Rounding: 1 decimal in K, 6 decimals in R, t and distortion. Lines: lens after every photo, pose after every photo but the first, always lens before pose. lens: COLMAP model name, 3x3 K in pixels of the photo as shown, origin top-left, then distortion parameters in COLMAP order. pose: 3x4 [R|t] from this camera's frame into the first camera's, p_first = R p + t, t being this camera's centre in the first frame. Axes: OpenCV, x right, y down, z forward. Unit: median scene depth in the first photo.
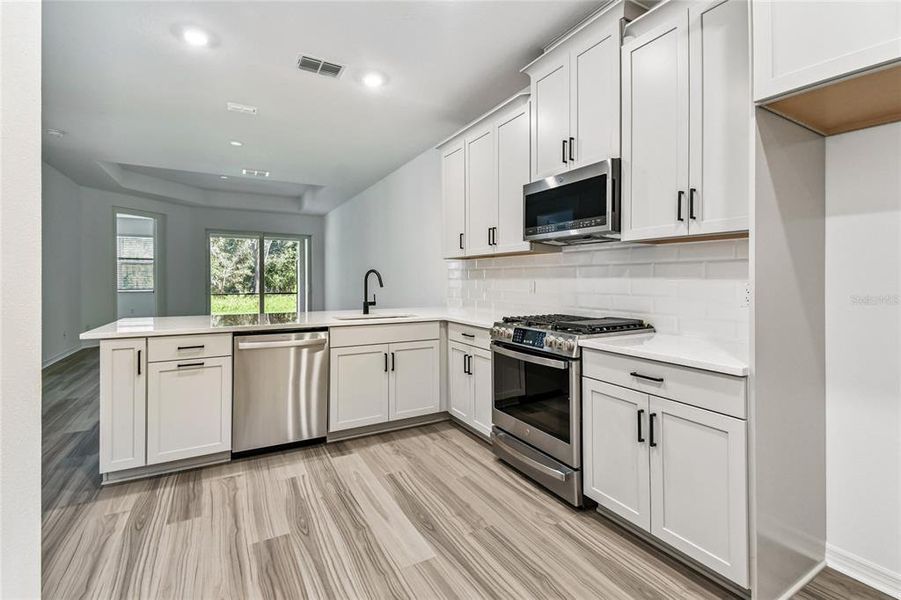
lens RADIAL K [[411.4, 0, 452.2], [0, 411.4, 293.8], [0, 0, 1]] dist [-0.009729, -0.002471]
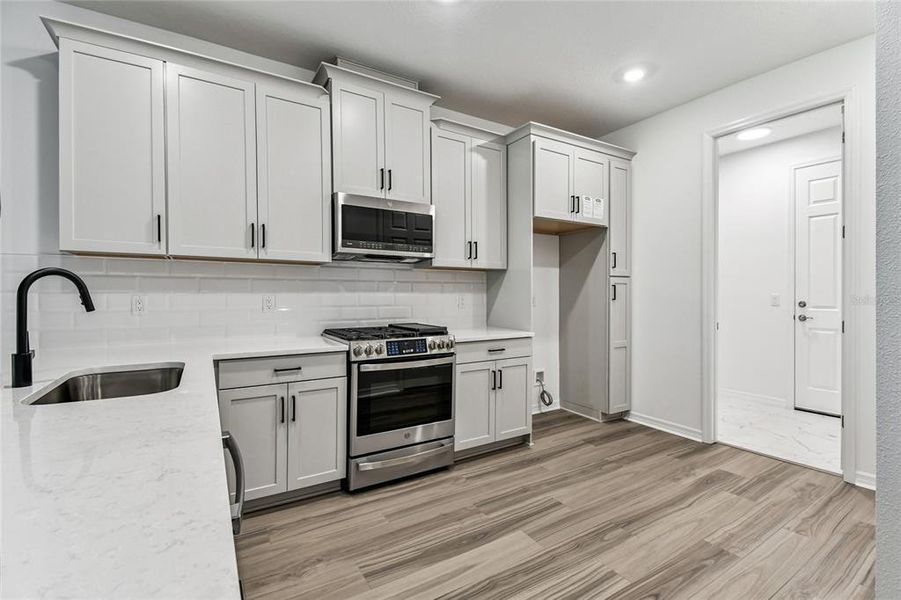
lens RADIAL K [[399.5, 0, 450.0], [0, 399.5, 303.2], [0, 0, 1]] dist [-0.003002, 0.000382]
pose [[-0.041801, -0.018990, 0.998945, -0.885255], [0.040496, 0.998966, 0.020685, -0.026756], [-0.998305, 0.041318, -0.040989, 0.941264]]
